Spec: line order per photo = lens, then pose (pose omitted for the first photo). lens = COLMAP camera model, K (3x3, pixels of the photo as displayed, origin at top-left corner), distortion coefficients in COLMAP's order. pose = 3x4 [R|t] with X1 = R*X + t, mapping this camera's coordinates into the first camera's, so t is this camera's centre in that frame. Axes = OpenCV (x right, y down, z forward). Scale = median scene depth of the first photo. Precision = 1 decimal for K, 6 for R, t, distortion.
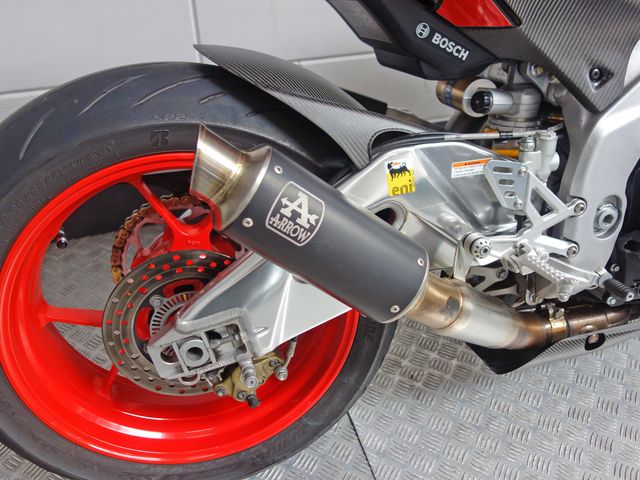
lens RADIAL K [[565.2, 0, 320.0], [0, 565.2, 240.0], [0, 0, 1]] dist [0.011636, 0.000712]
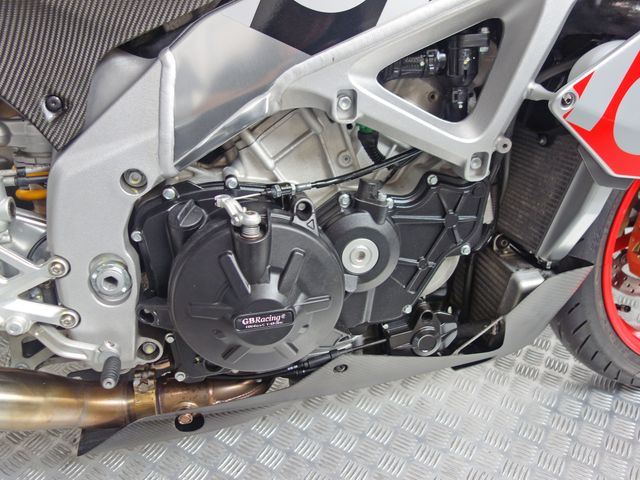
lens RADIAL K [[565.2, 0, 320.0], [0, 565.2, 240.0], [0, 0, 1]] dist [0.011636, 0.000712]
pose [[0.998468, 0.032502, -0.044775, 0.897593], [-0.033281, 0.999305, -0.016763, -0.099183], [0.044199, 0.018228, 0.998856, 0.227795]]
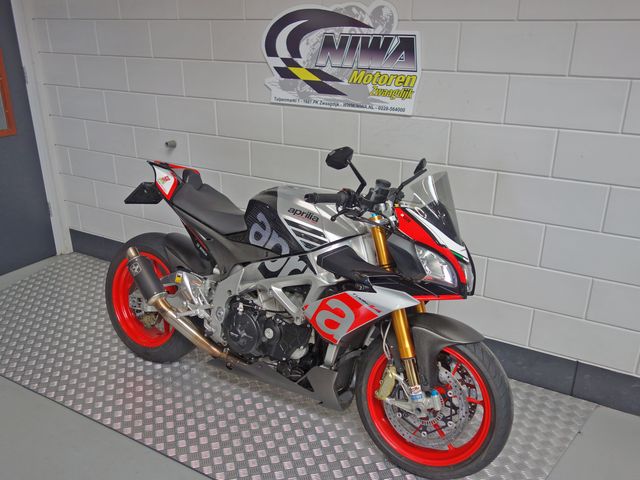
lens RADIAL K [[565.2, 0, 320.0], [0, 565.2, 240.0], [0, 0, 1]] dist [0.011636, 0.000712]
pose [[0.678077, 0.274976, -0.681615, 3.206333], [-0.445282, 0.891505, -0.083322, -0.431384], [0.584752, 0.360010, 0.726952, -1.261809]]
